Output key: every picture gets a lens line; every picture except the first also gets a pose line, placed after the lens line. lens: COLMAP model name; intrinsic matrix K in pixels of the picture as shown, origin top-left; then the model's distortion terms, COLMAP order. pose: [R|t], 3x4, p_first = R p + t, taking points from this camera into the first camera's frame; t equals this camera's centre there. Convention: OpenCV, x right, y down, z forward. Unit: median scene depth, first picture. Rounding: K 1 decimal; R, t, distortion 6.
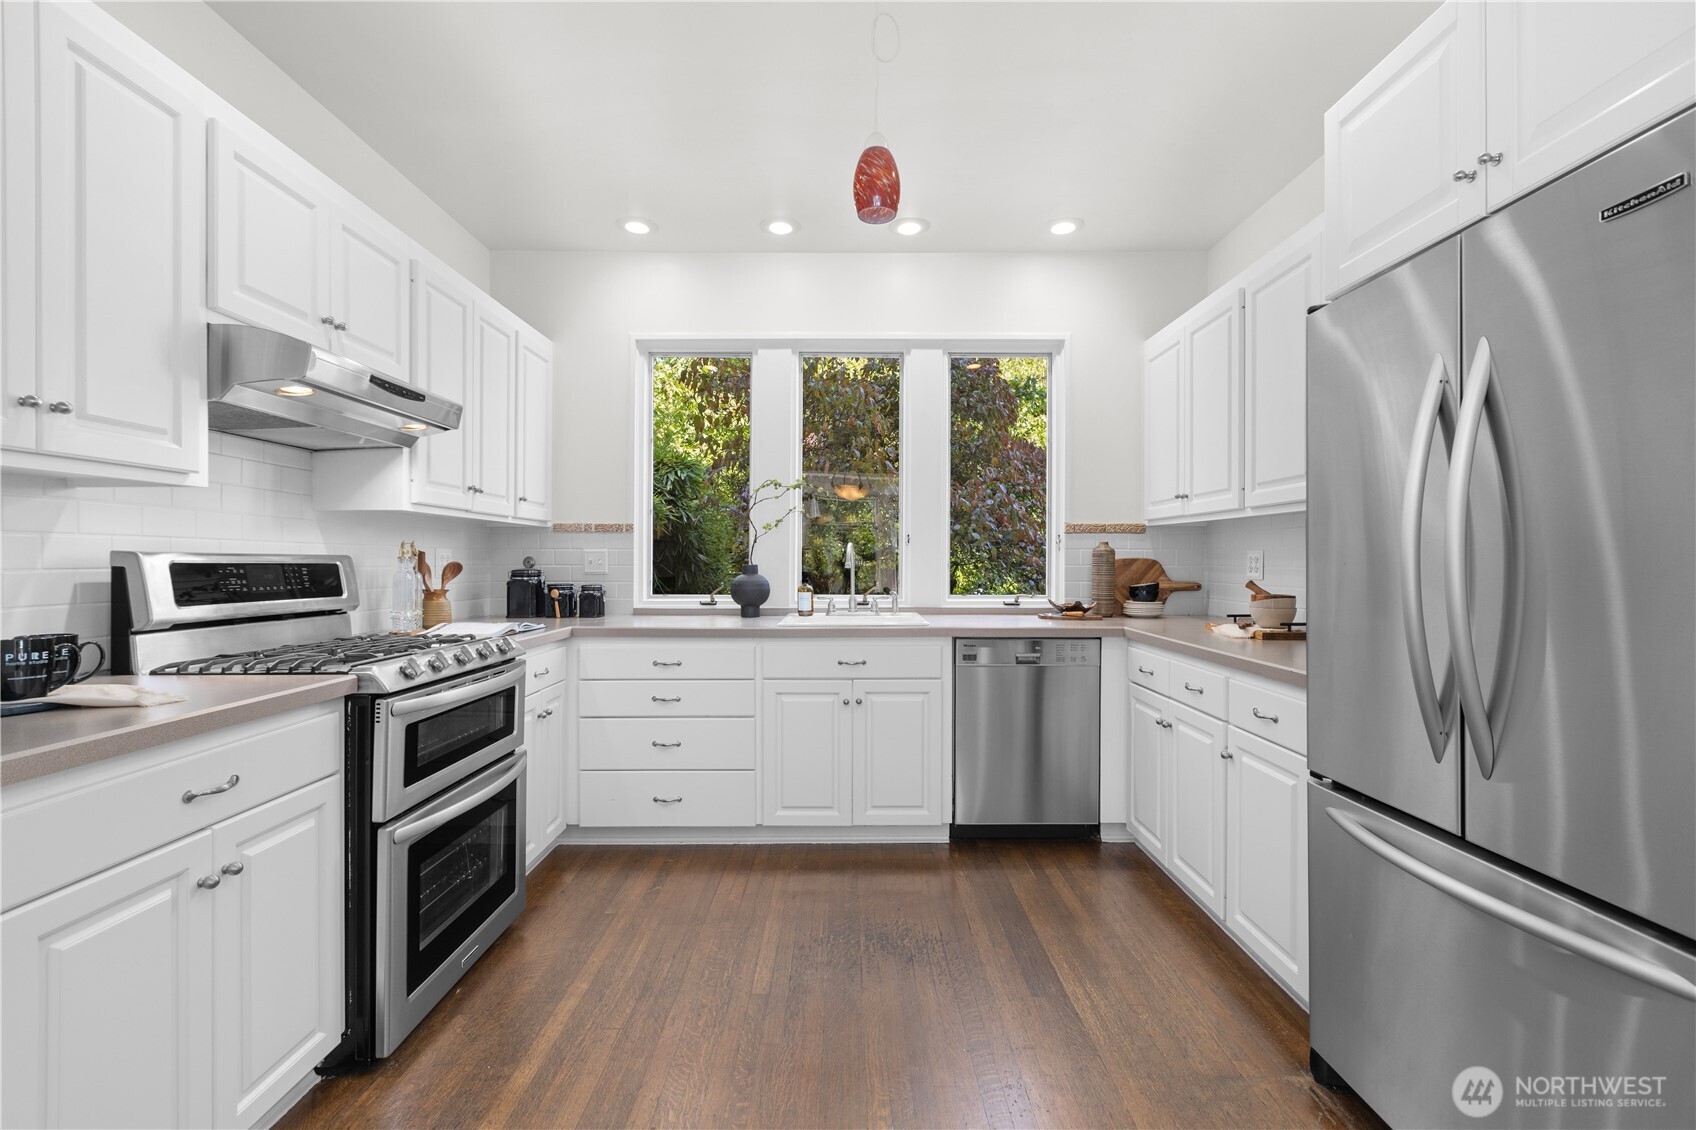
lens RADIAL K [[760.3, 0, 843.8], [0, 760.3, 561.3], [0, 0, 1]] dist [0.002666, 0.000249]
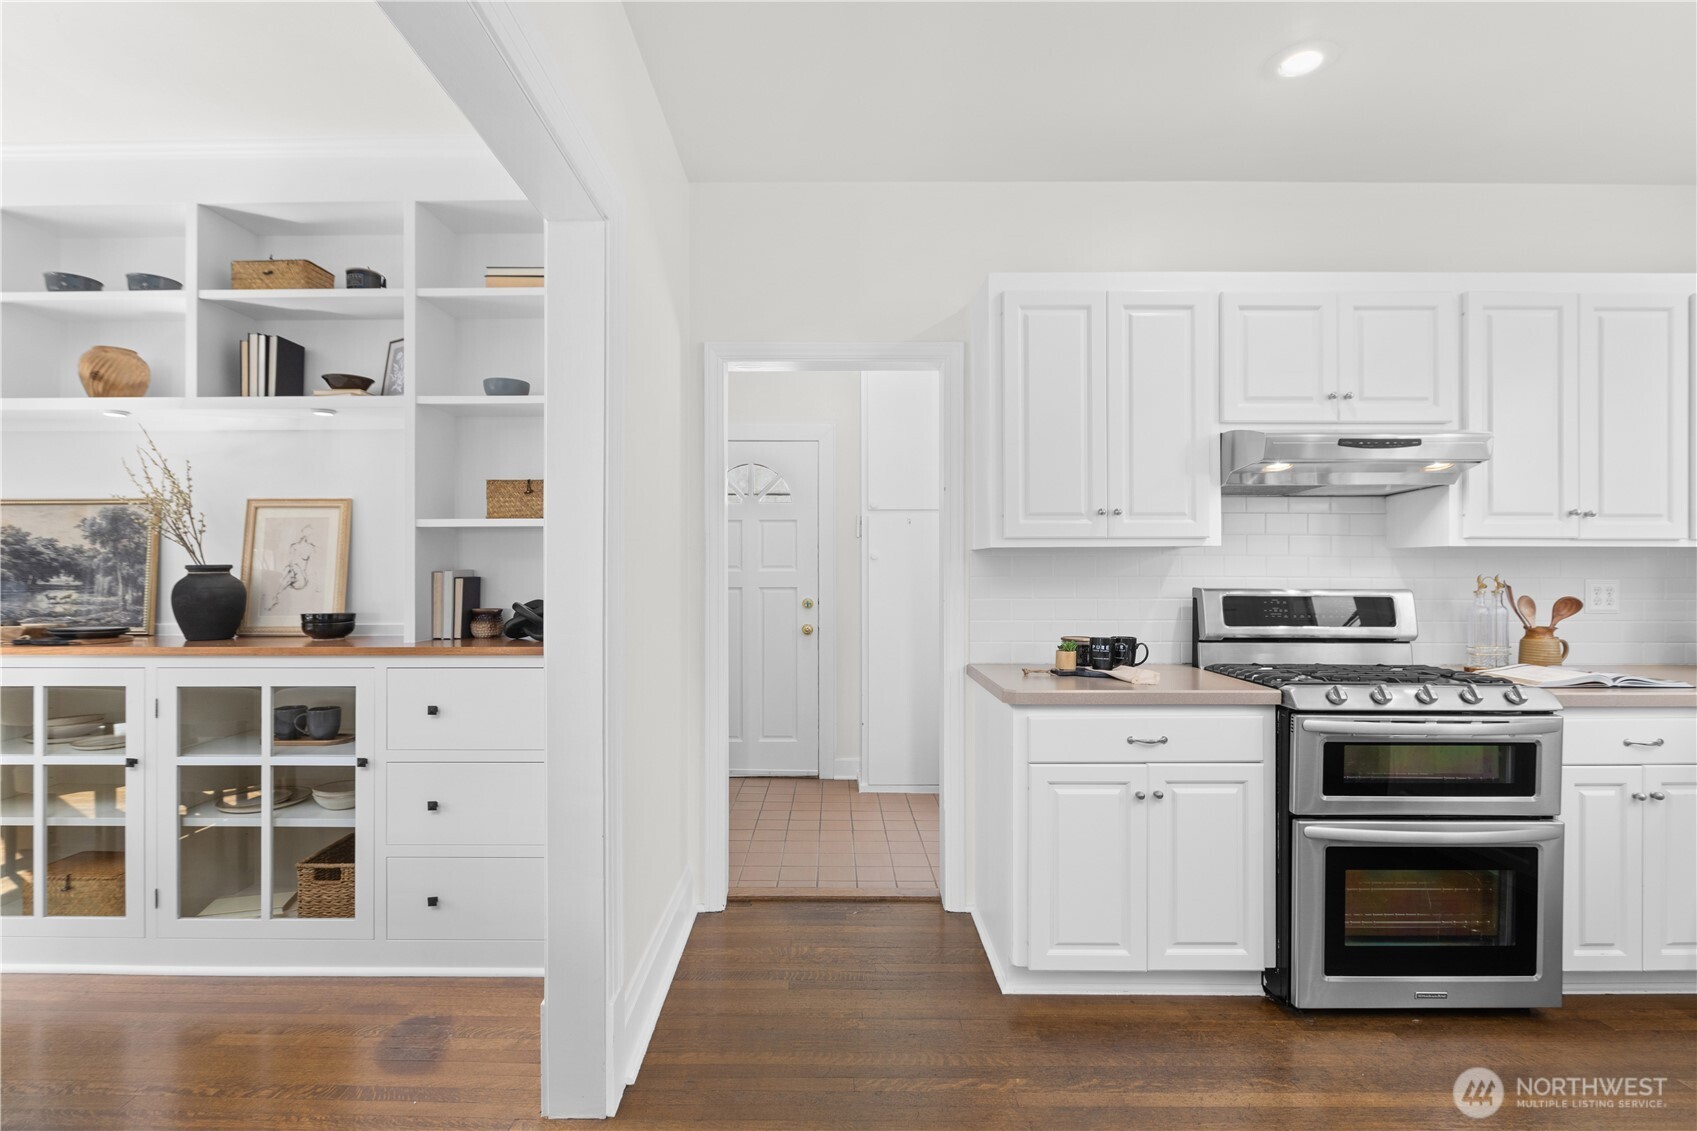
lens RADIAL K [[815.2, 0, 843.8], [0, 815.2, 564.7], [0, 0, 1]] dist [-0.001156, -0.000335]
pose [[0.001745, -0.000553, -0.999998, 0.686415], [-0.000236, 1.000000, -0.000553, -0.057195], [0.999998, 0.000237, 0.001745, 0.262680]]
